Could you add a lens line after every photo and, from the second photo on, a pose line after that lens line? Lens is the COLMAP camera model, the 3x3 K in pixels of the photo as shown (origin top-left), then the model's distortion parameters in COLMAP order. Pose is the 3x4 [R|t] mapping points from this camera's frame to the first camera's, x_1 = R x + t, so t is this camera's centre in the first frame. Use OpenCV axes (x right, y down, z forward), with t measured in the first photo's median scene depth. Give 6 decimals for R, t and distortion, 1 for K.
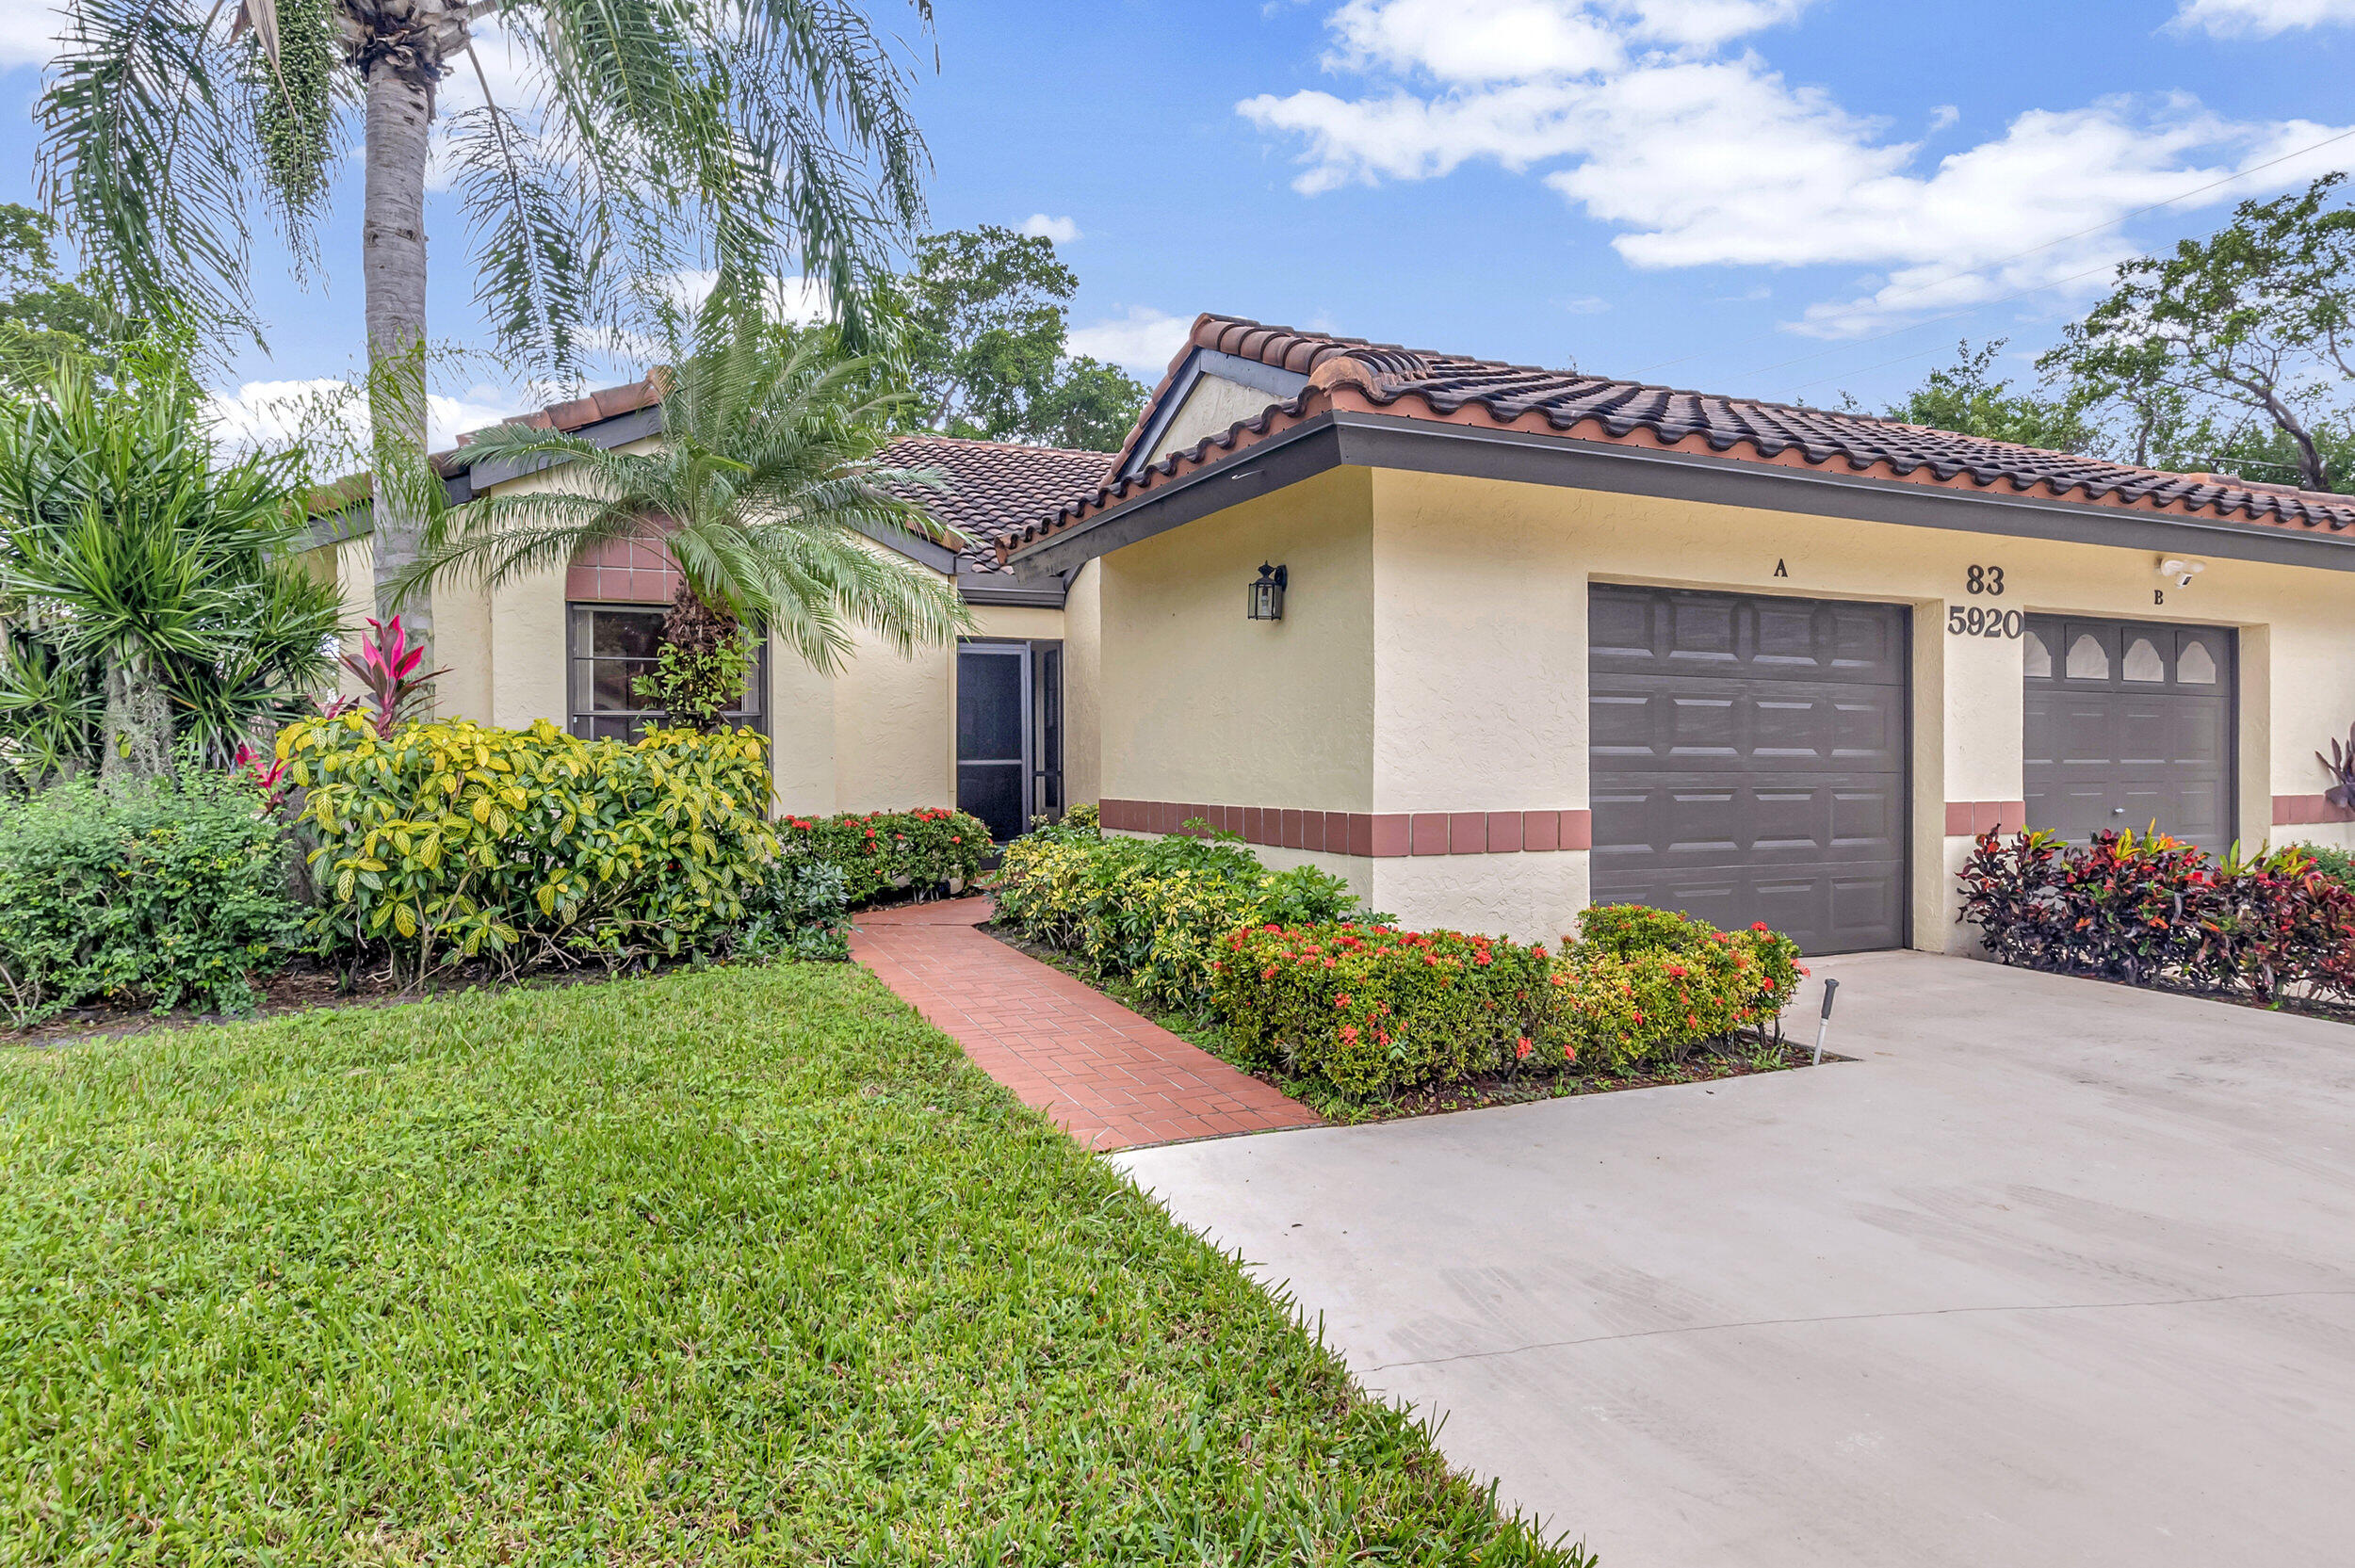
lens RADIAL K [[1336.9, 0, 1178.0], [0, 1336.9, 778.8], [0, 0, 1]] dist [0.000174, -0.000002]
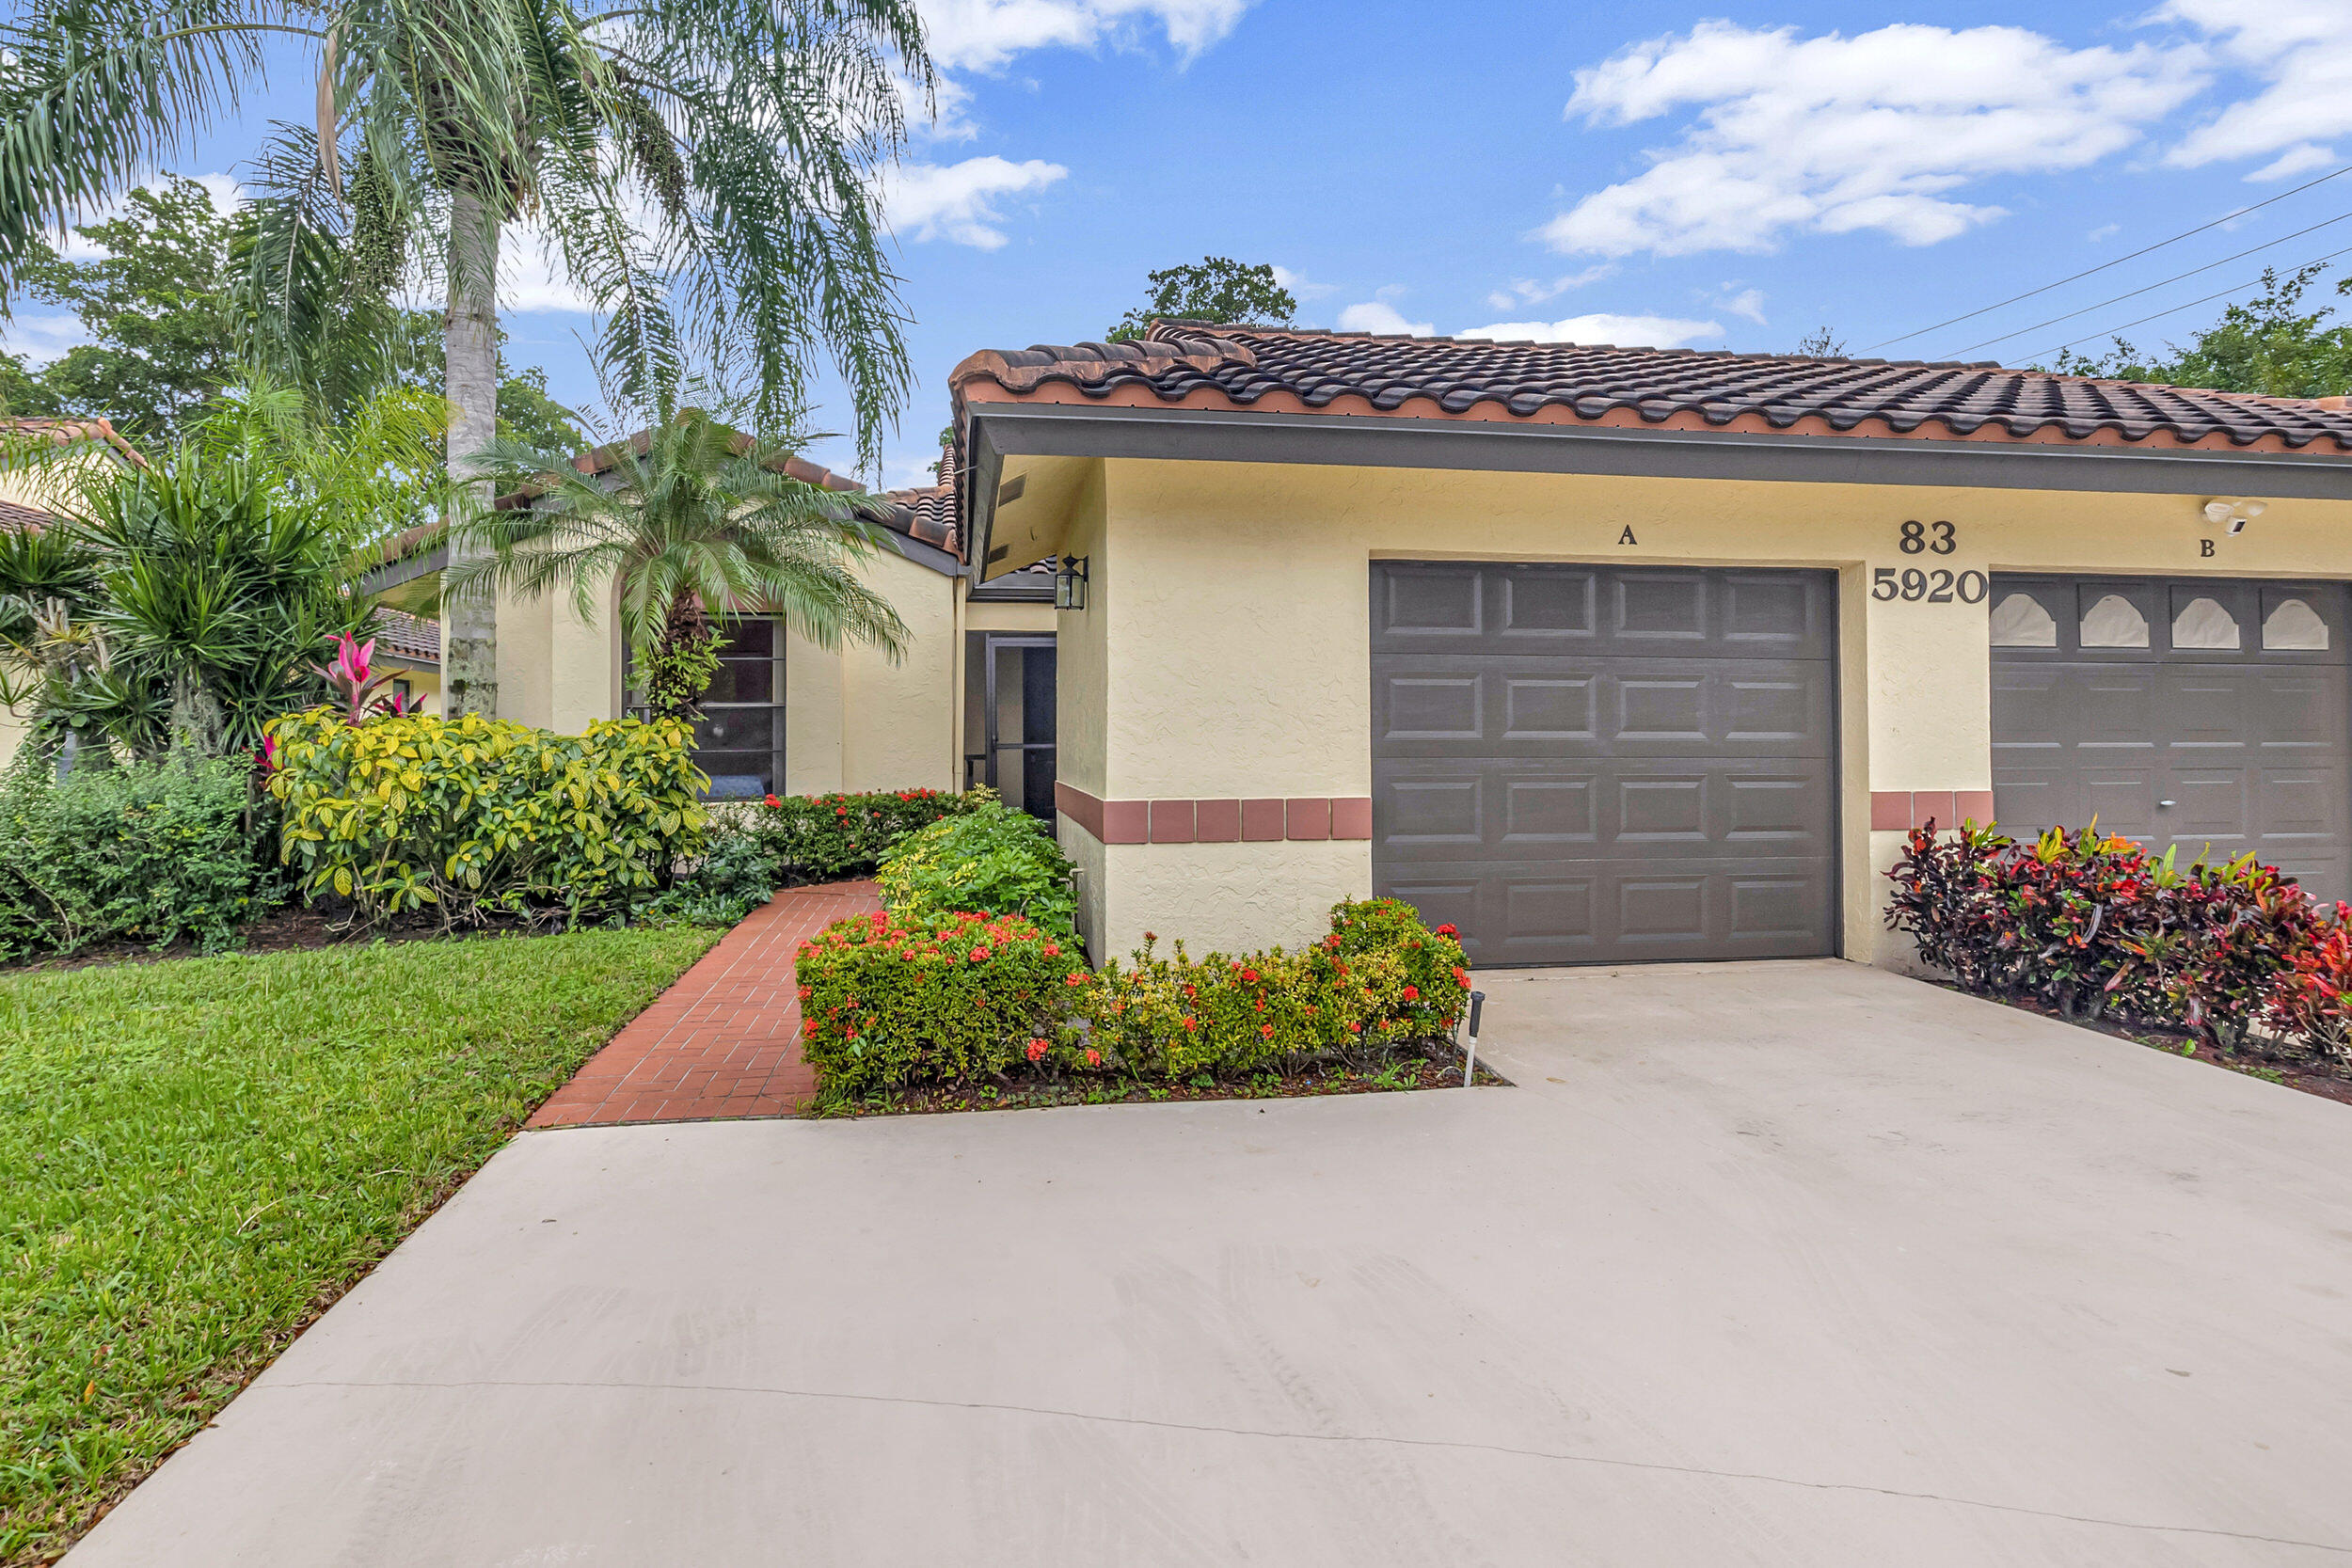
lens RADIAL K [[1218.6, 0, 1169.5], [0, 1218.6, 737.2], [0, 0, 1]] dist [-0.002790, -0.001437]
pose [[0.964169, -0.004008, -0.265260, 0.342430], [-0.000540, 0.999854, -0.017068, -0.004561], [0.265290, 0.016600, 0.964026, 0.107650]]
